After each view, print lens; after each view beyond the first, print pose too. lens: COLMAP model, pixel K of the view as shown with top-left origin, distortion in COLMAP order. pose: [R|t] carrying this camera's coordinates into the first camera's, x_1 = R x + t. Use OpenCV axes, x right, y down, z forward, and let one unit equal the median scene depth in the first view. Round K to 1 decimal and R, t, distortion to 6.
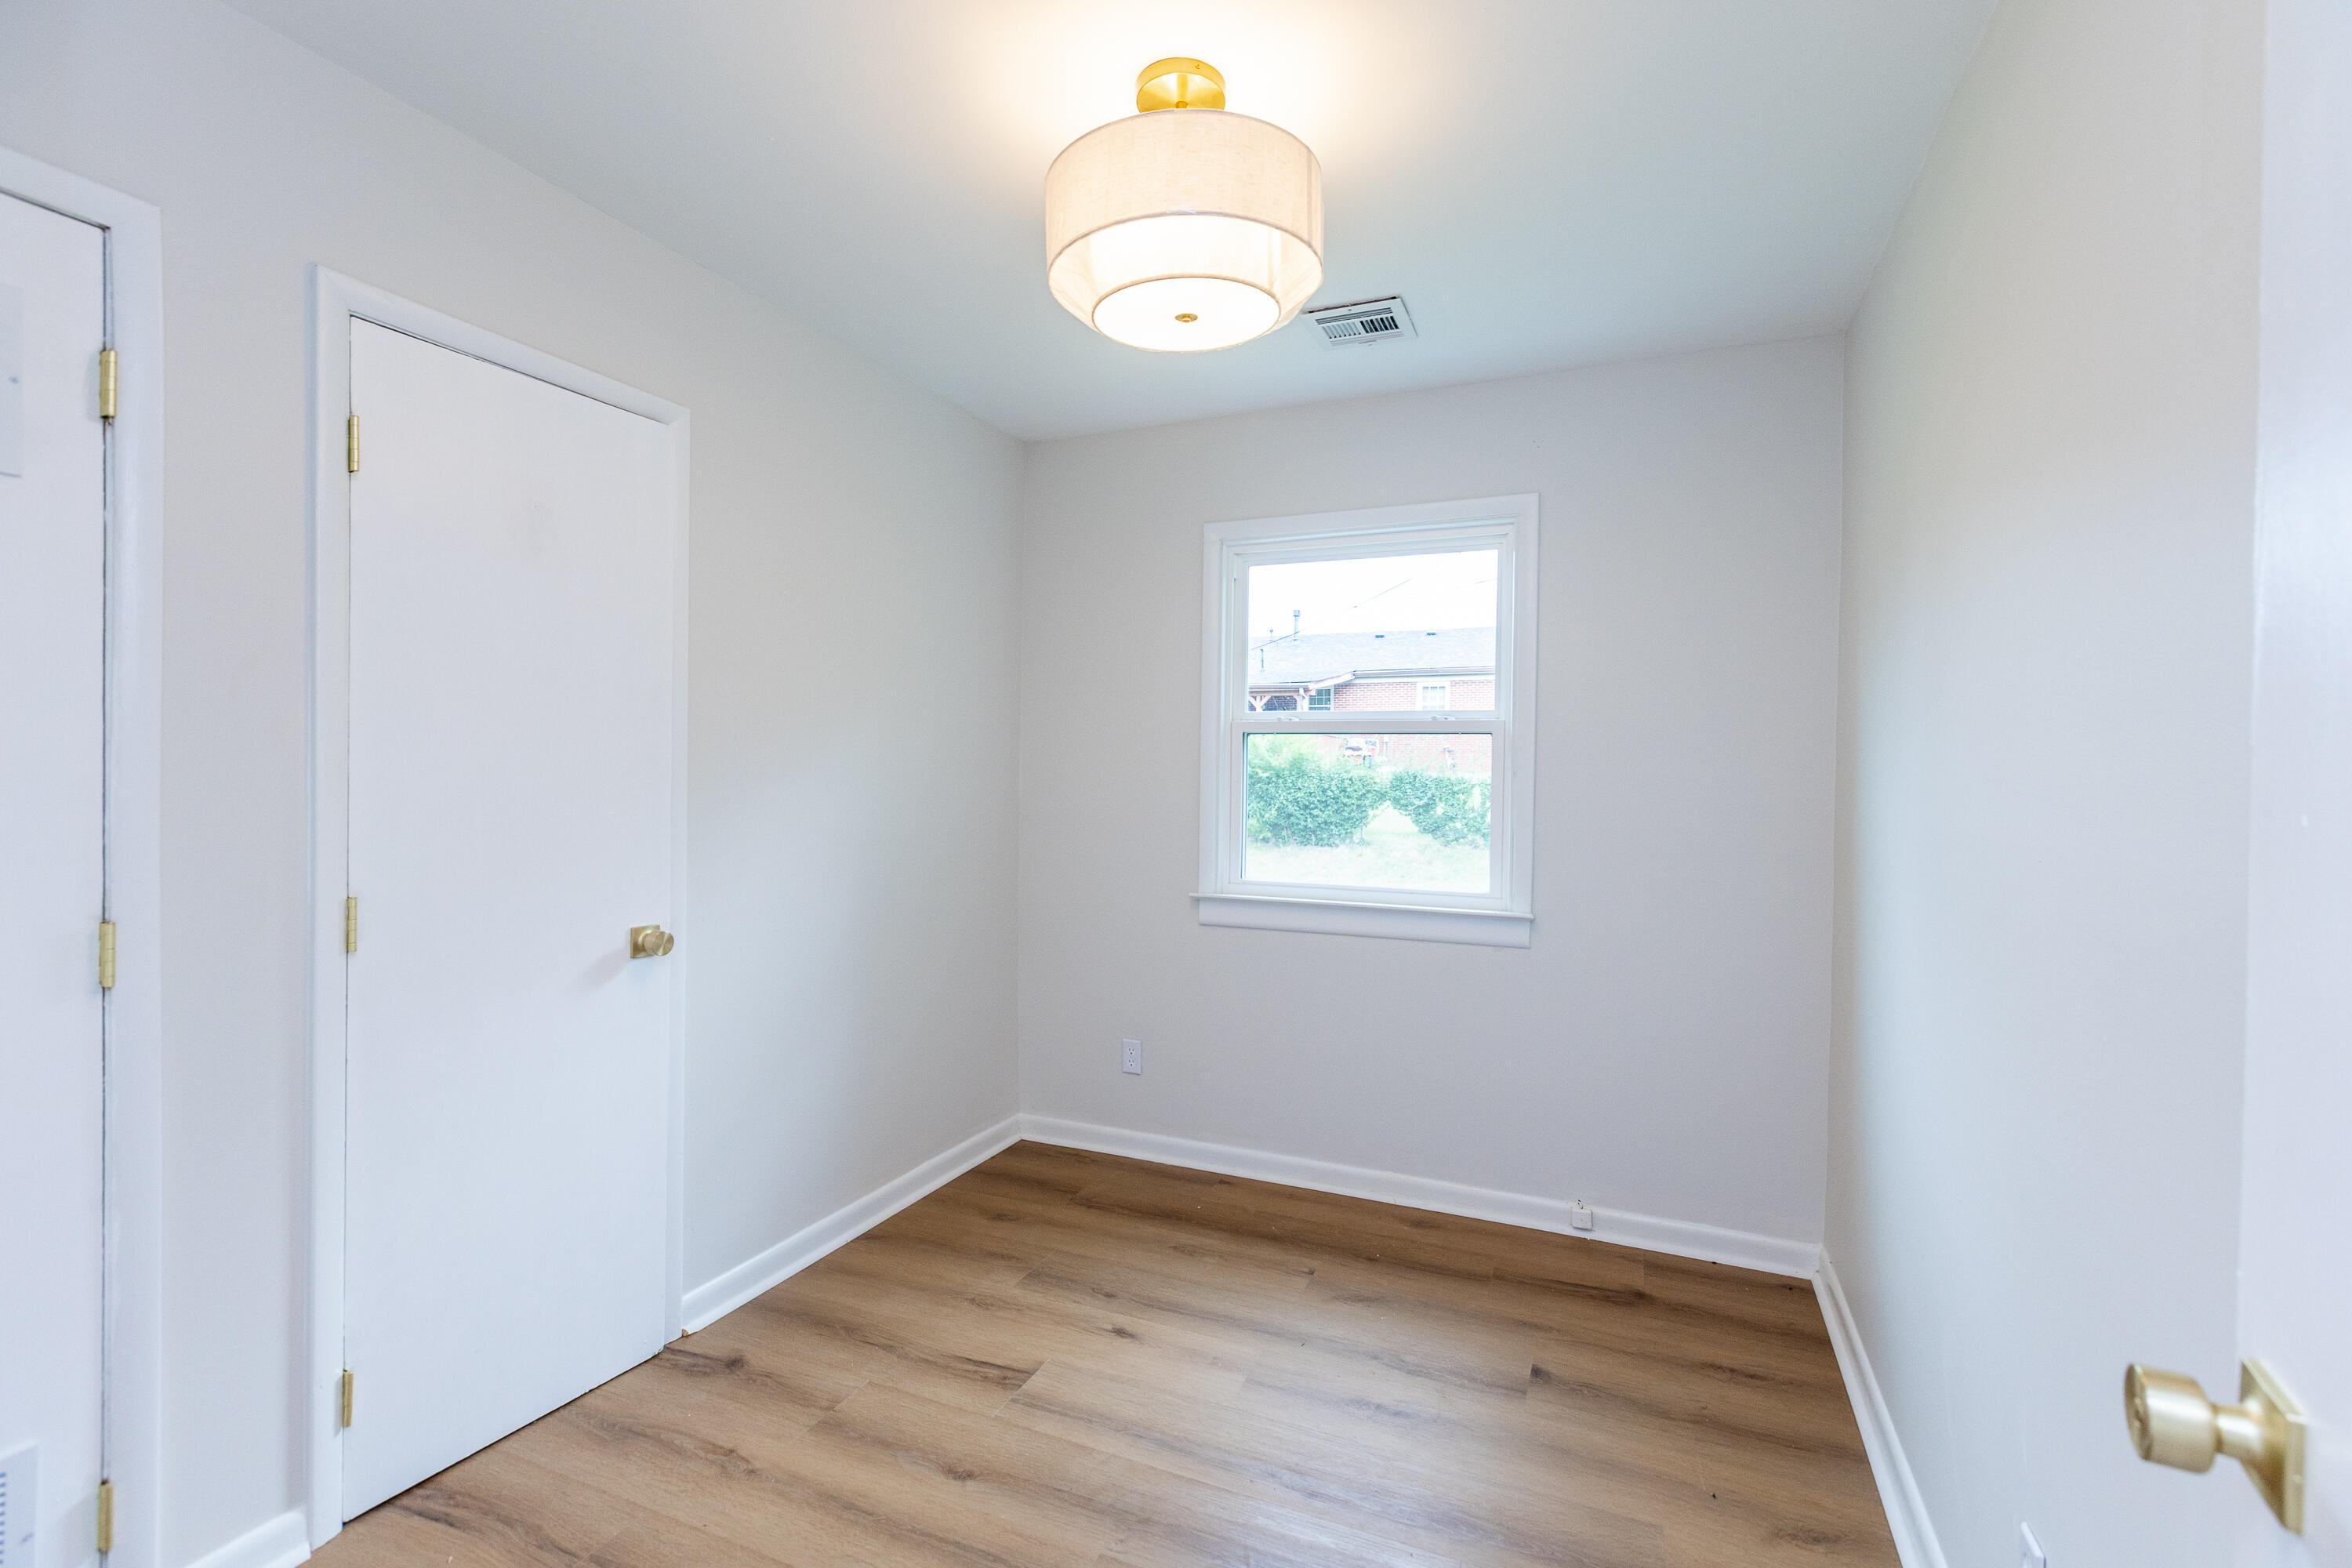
lens RADIAL K [[1048.4, 0, 1172.7], [0, 1048.4, 782.2], [0, 0, 1]] dist [0.002816, 0.001016]
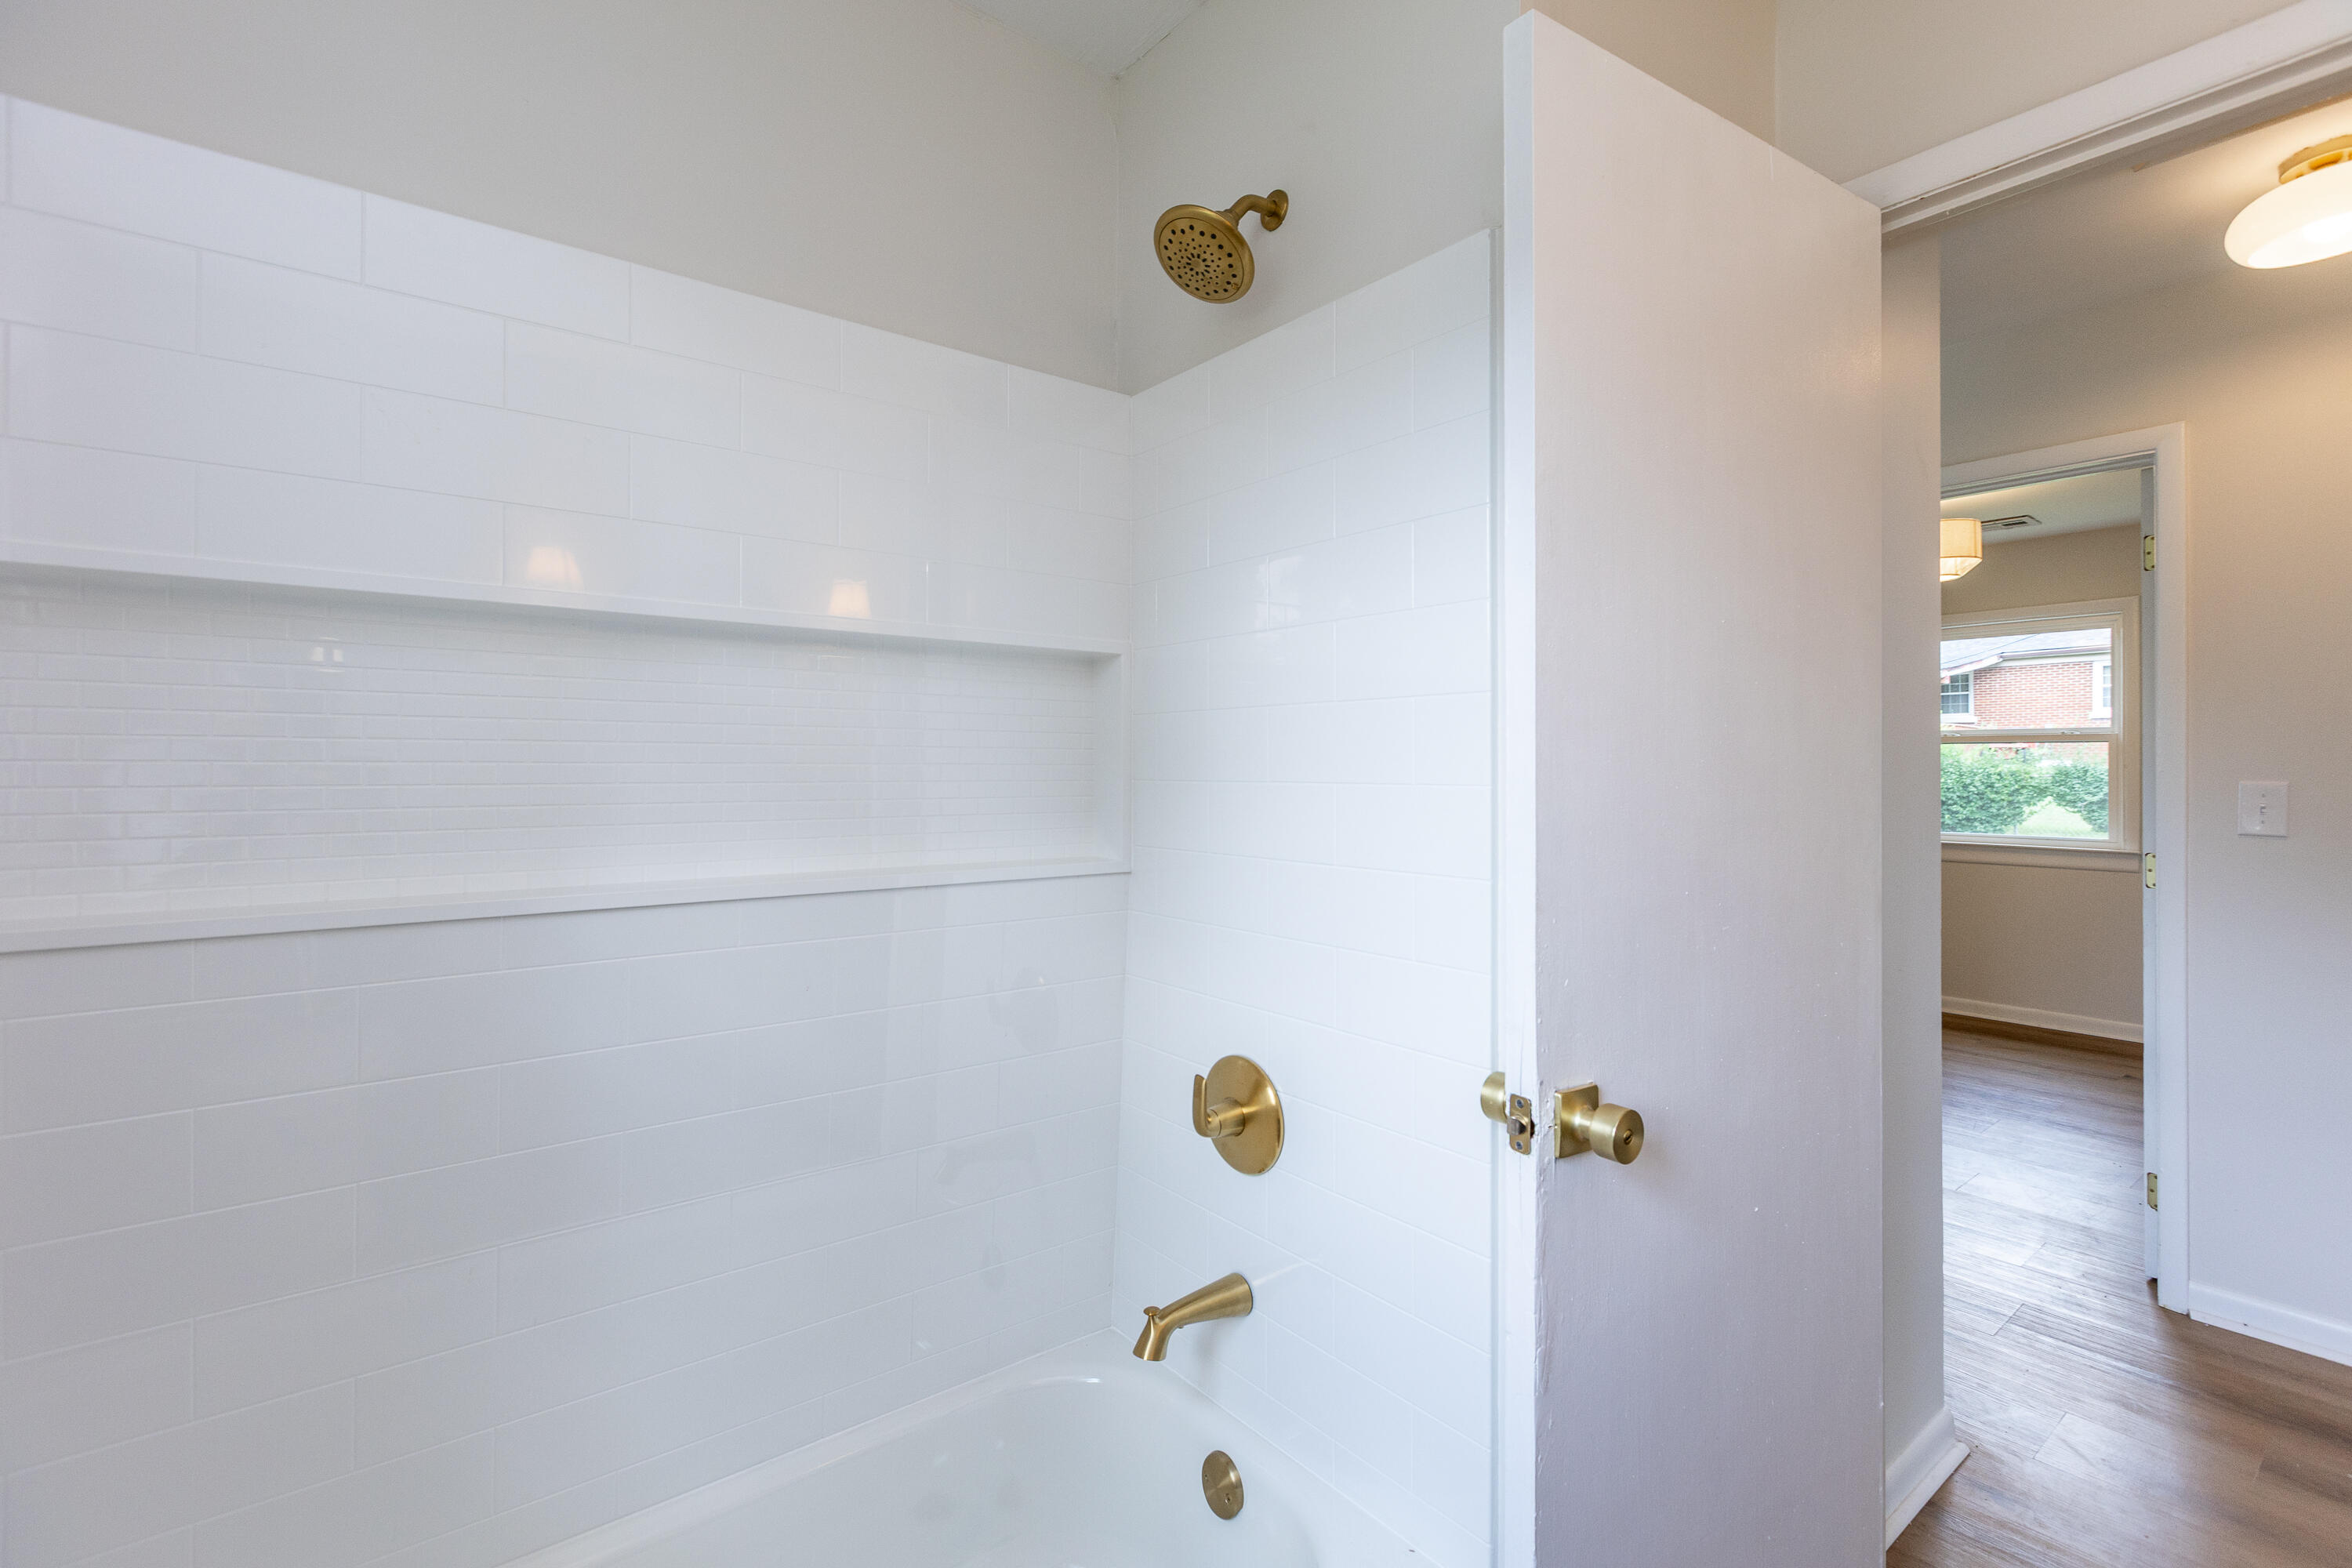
lens RADIAL K [[1048.4, 0, 1180.6], [0, 1048.4, 770.5], [0, 0, 1]] dist [0.002816, 0.001016]
pose [[0.880590, -0.012274, -0.473721, -0.035334], [0.006493, 0.999883, -0.013837, 0.002274], [0.473835, 0.009109, 0.880566, -0.205958]]
